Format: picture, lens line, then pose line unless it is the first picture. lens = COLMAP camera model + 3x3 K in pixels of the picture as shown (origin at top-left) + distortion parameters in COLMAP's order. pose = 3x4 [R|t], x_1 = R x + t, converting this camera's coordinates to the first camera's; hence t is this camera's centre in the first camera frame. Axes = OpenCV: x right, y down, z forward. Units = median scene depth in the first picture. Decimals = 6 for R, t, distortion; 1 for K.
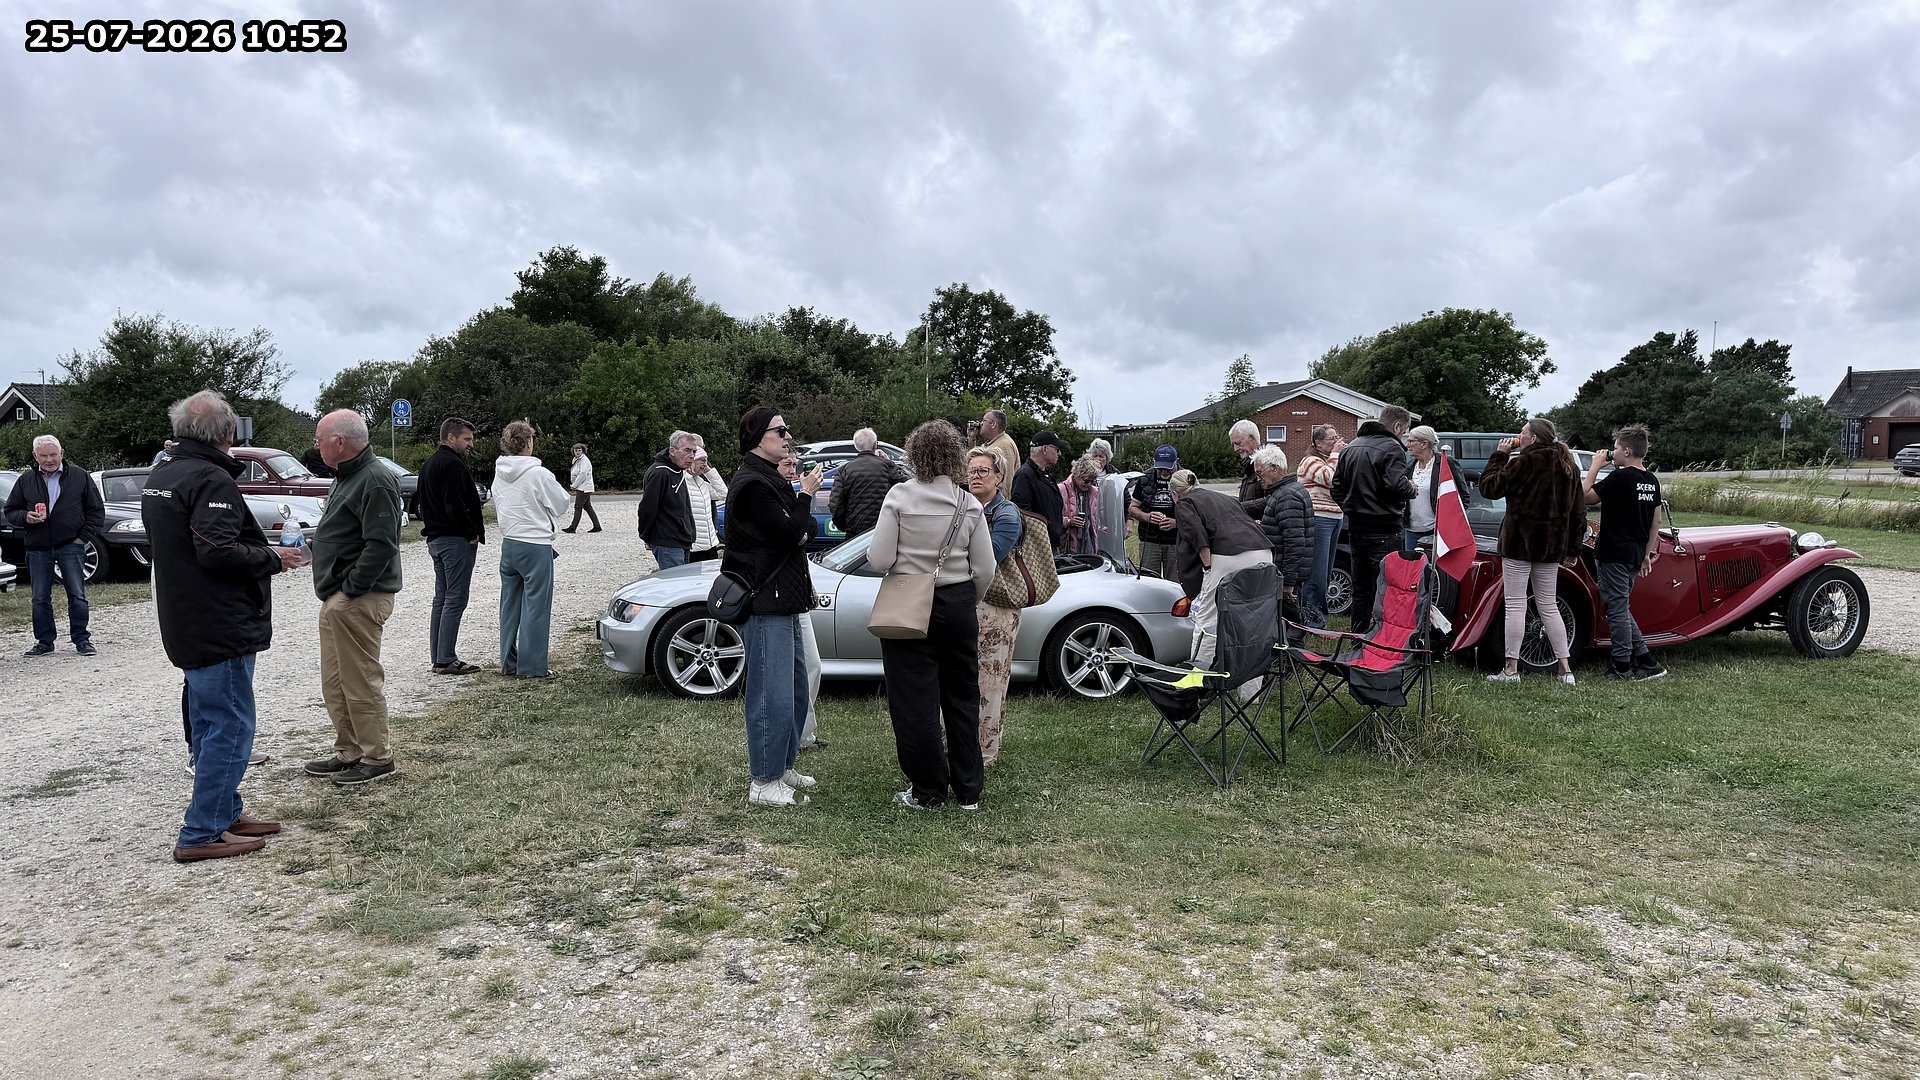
lens RADIAL K [[1288.7, 0, 960.0], [0, 1288.7, 540.0], [0, 0, 1]] dist [0.006151, 0.000228]
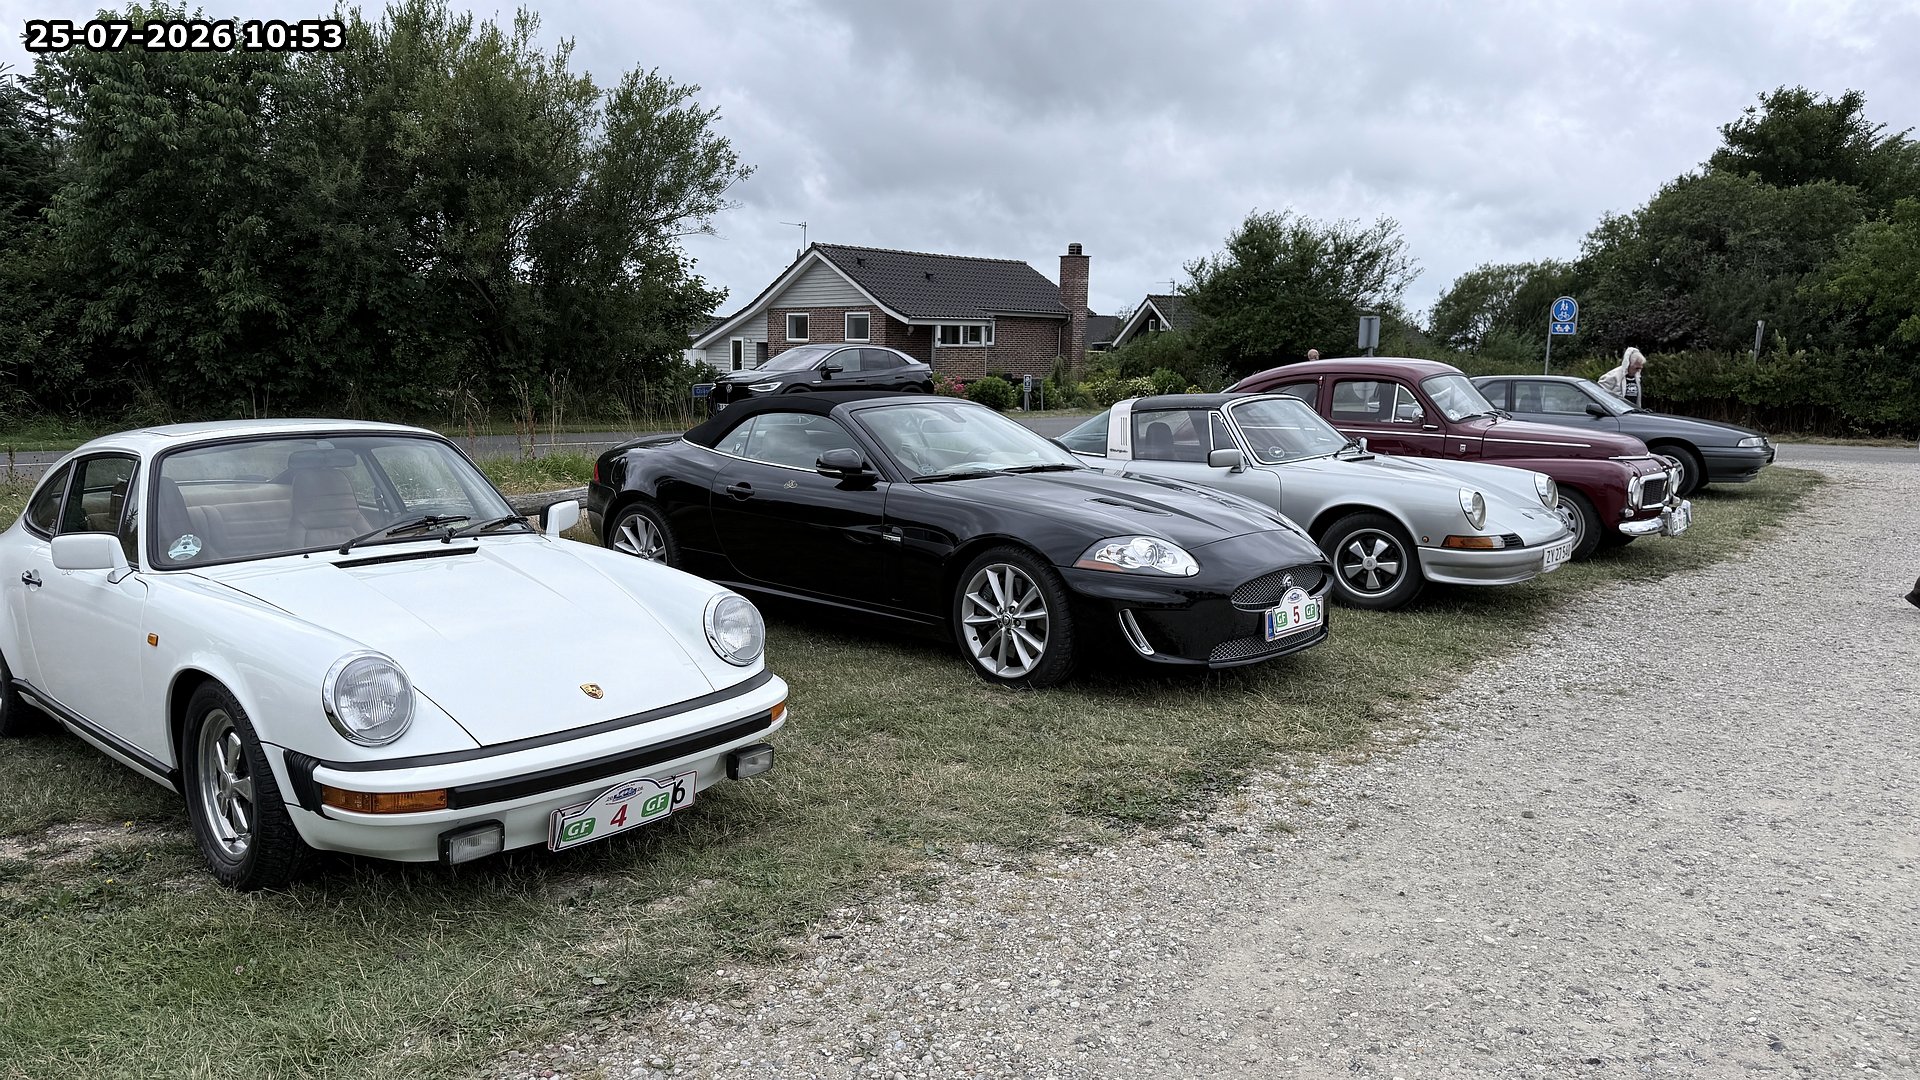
lens RADIAL K [[1364.6, 0, 928.5], [0, 1364.6, 552.1], [0, 0, 1]] dist [0.005154, 0.001736]
pose [[0.695876, 0.115611, -0.708795, -0.100288], [-0.069972, 0.993176, 0.093300, -0.011233], [0.714745, -0.015329, 0.699217, 0.170830]]
